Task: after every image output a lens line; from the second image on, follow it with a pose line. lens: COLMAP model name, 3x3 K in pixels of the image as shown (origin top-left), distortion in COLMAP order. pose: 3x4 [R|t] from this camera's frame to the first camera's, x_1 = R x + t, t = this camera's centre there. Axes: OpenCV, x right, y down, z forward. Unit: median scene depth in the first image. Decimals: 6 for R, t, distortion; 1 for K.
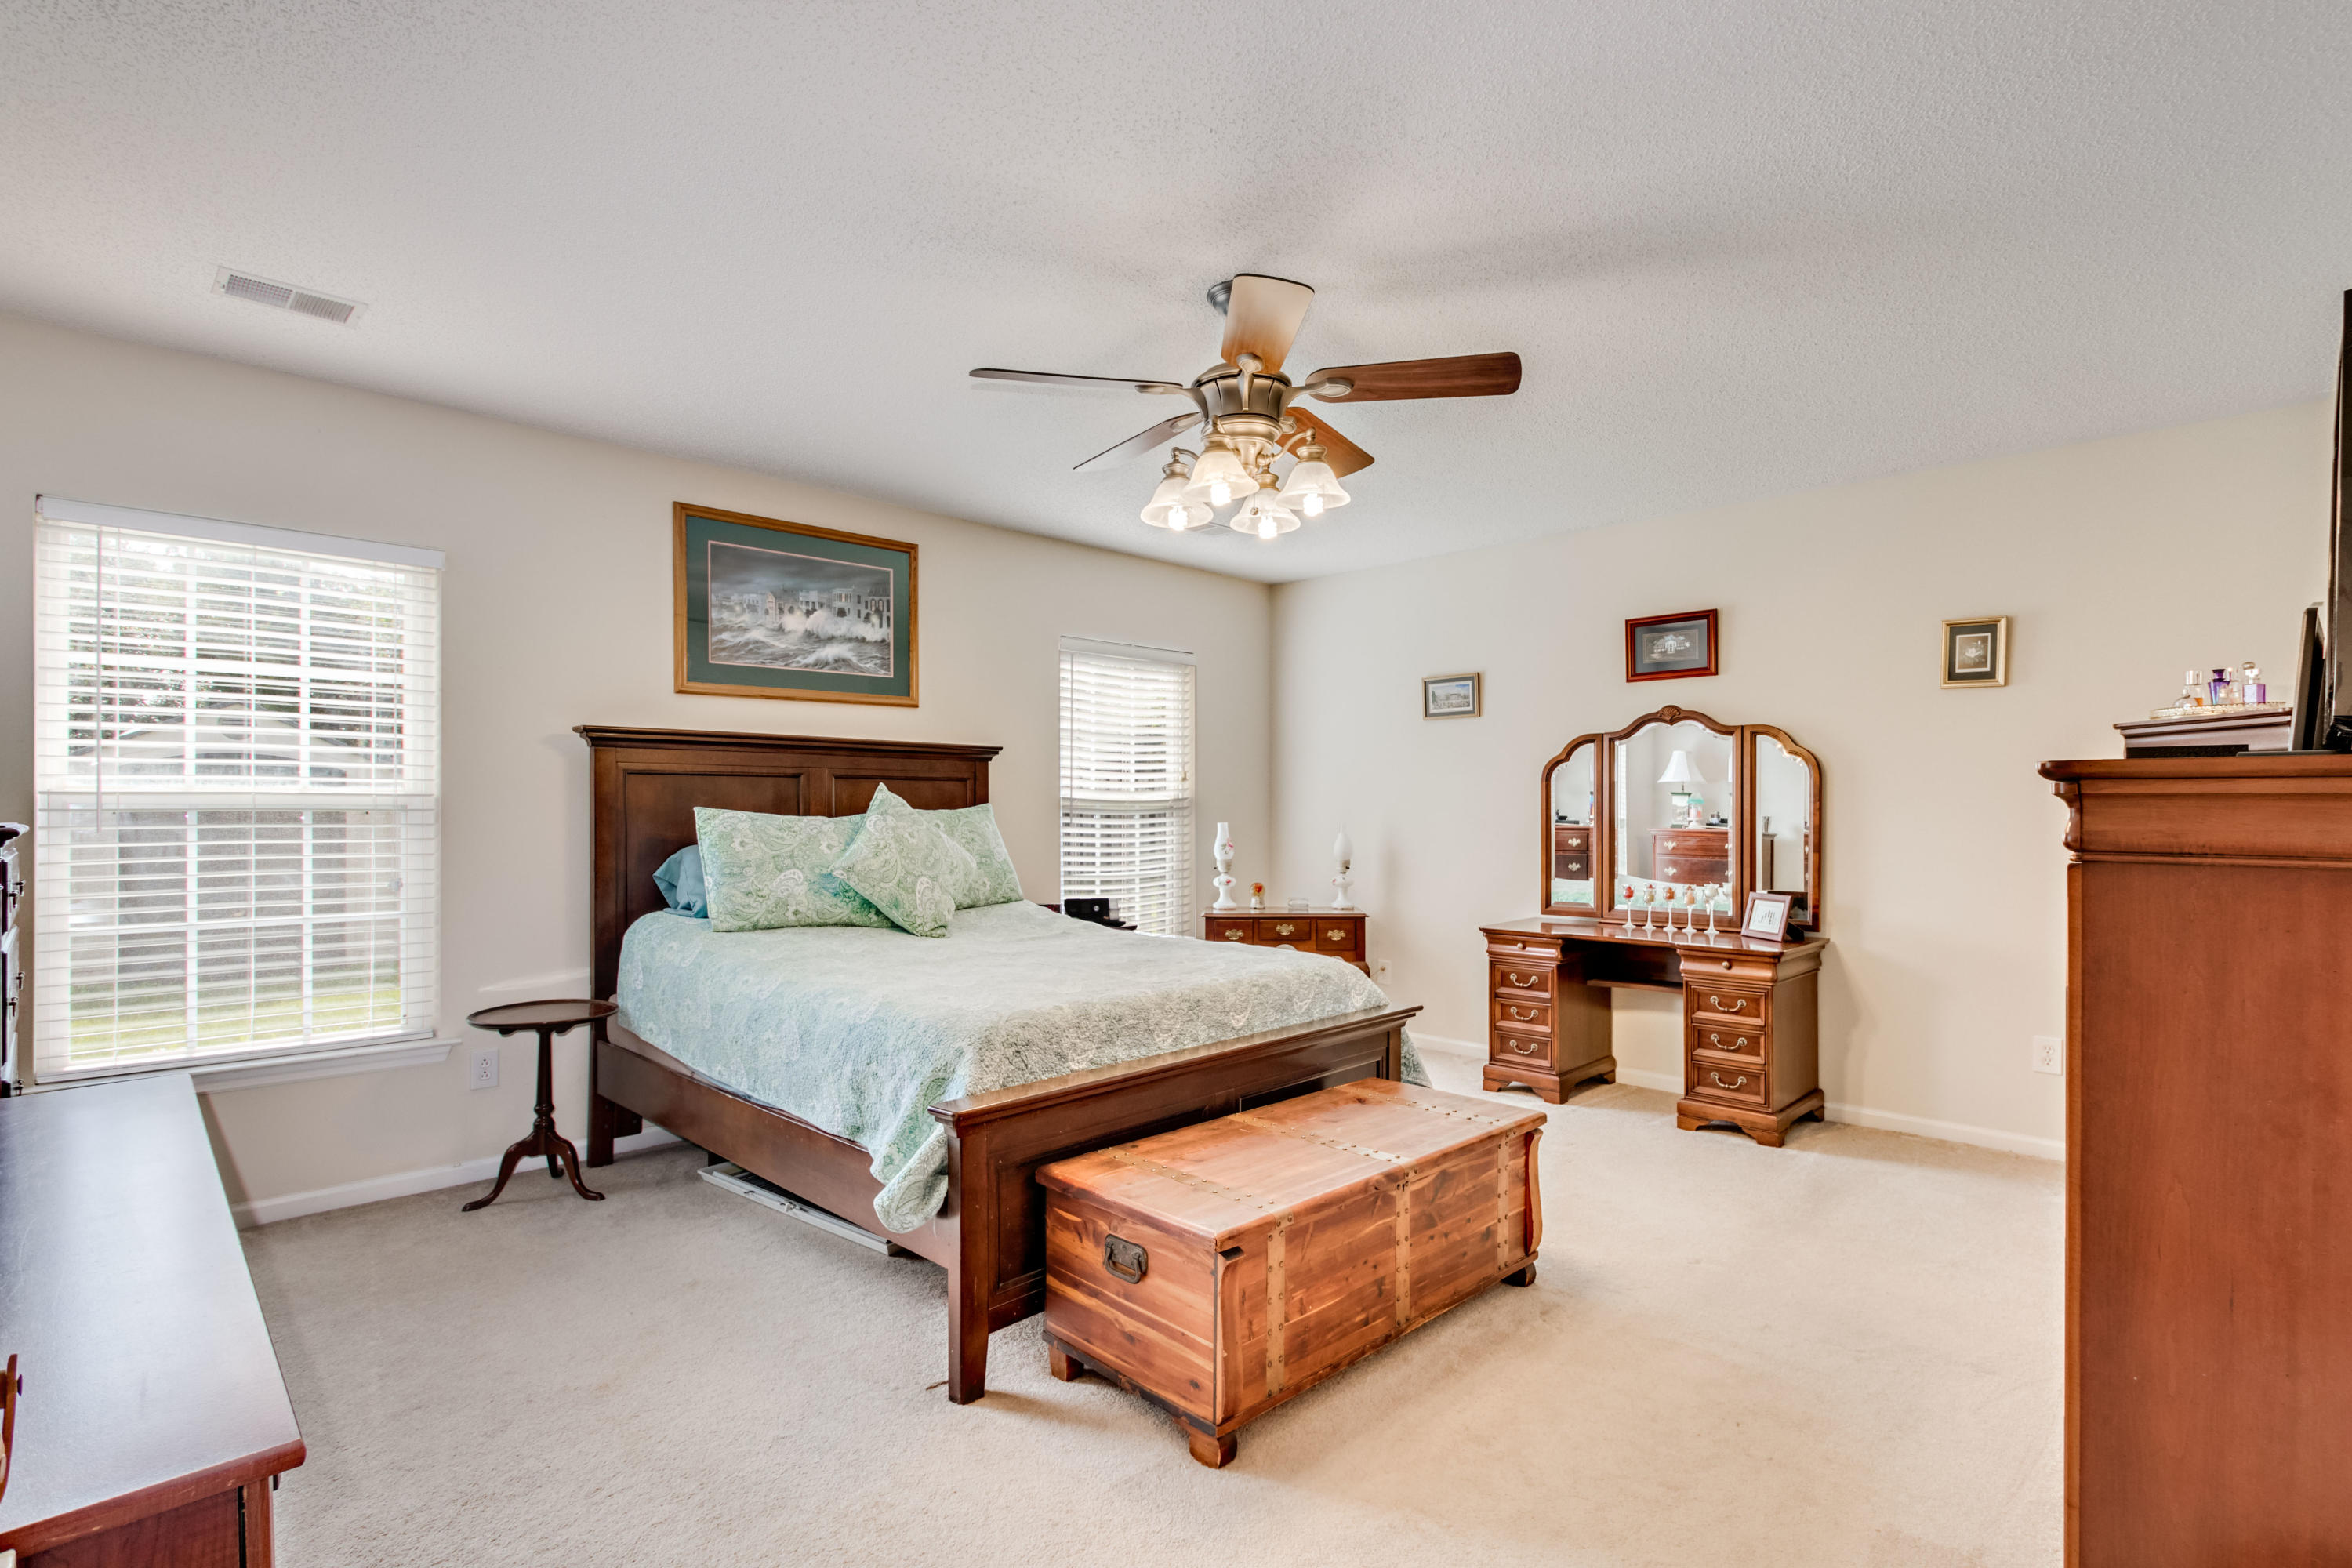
lens RADIAL K [[1129.1, 0, 1180.3], [0, 1129.1, 810.5], [0, 0, 1]] dist [-0.005114, 0.000120]
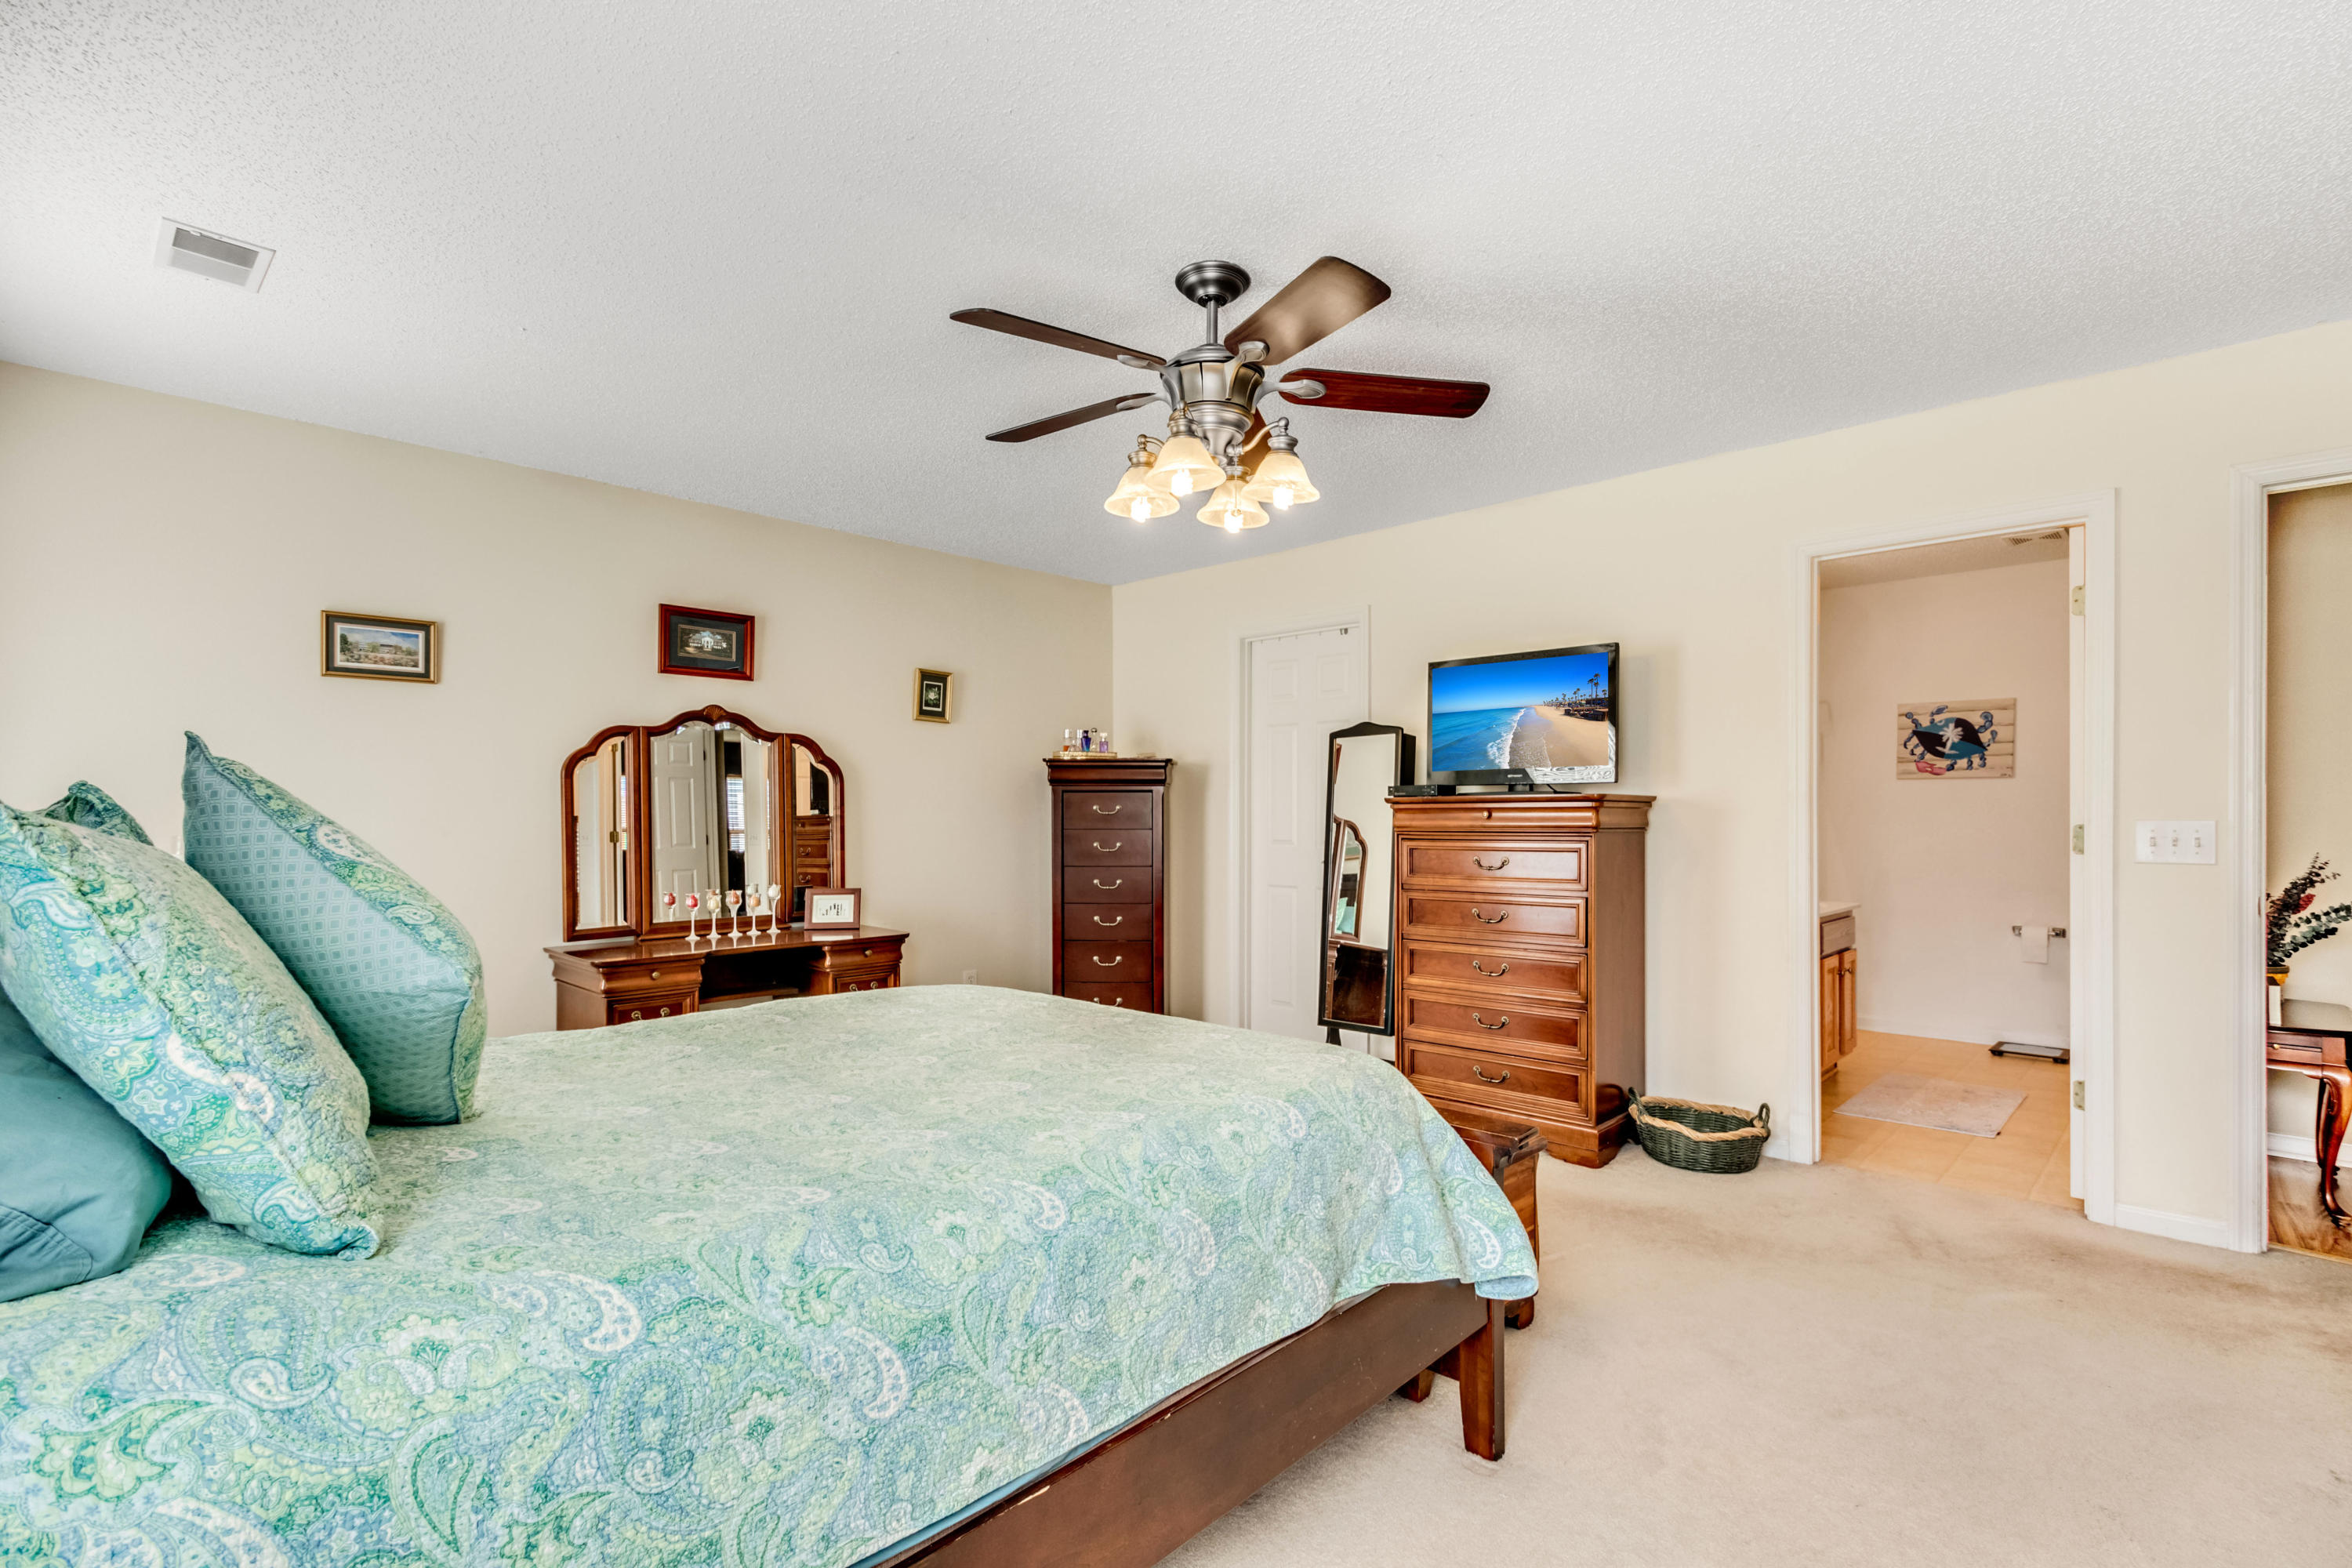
lens RADIAL K [[1129.1, 0, 1180.3], [0, 1129.1, 810.5], [0, 0, 1]] dist [-0.005114, 0.000120]
pose [[-0.039823, 0.003247, 0.999201, -0.539414], [0.001033, 0.999994, -0.003208, 0.000698], [-0.999206, 0.000904, -0.039826, 0.630464]]
